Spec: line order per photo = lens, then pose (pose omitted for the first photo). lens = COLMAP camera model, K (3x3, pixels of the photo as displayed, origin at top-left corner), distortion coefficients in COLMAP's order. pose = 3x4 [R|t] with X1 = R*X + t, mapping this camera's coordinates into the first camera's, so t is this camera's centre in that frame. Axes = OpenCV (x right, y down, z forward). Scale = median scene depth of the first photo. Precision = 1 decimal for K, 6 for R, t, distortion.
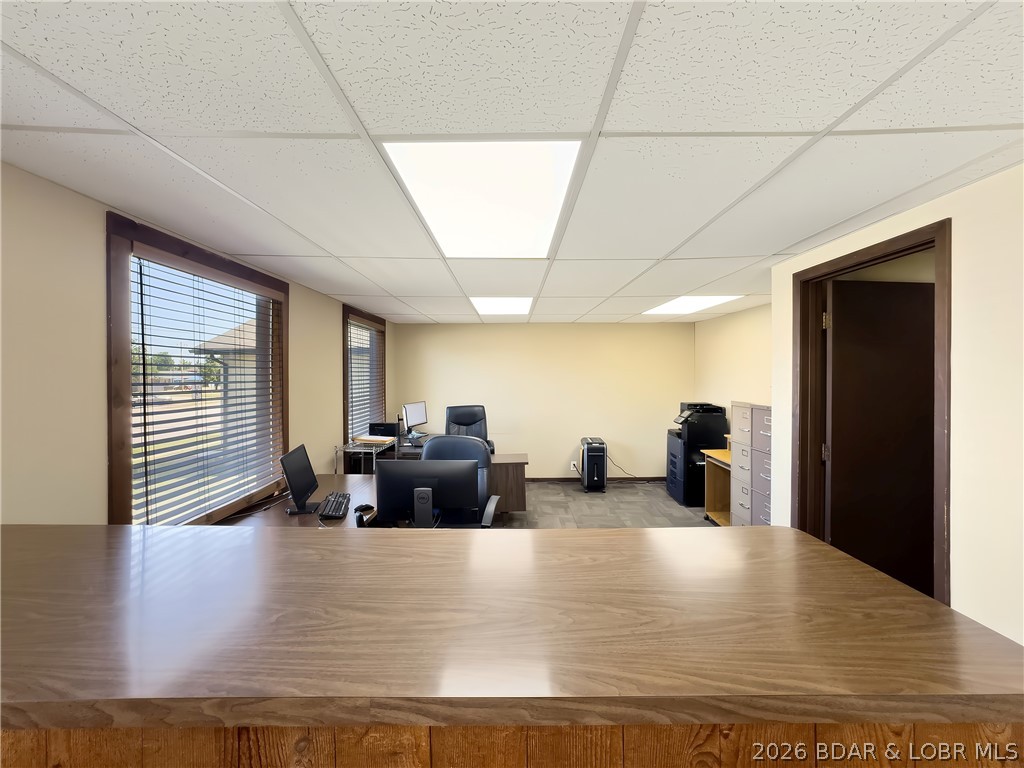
lens RADIAL K [[419.1, 0, 516.0], [0, 419.1, 382.8], [0, 0, 1]] dist [-0.016533, 0.004811]
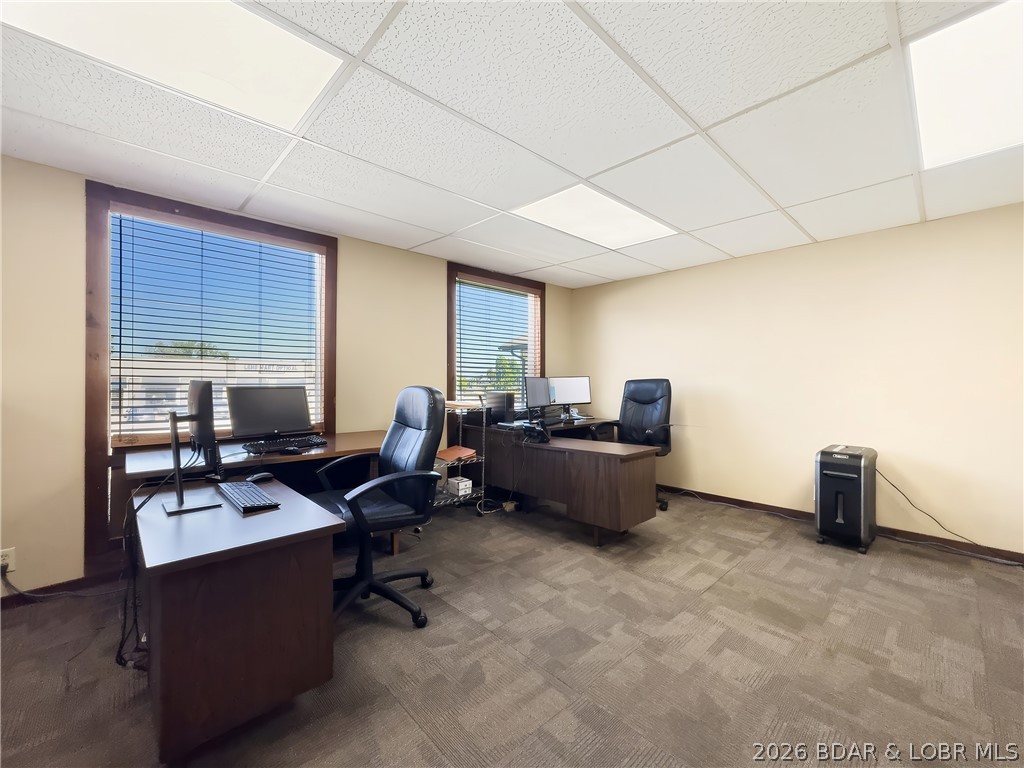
lens RADIAL K [[419.1, 0, 508.7], [0, 419.1, 380.5], [0, 0, 1]] dist [-0.016533, 0.004811]
pose [[0.677406, 0.000215, -0.735609, 0.293367], [-0.020886, 0.999602, -0.018941, 0.073736], [0.735313, 0.028195, 0.677141, 0.345008]]
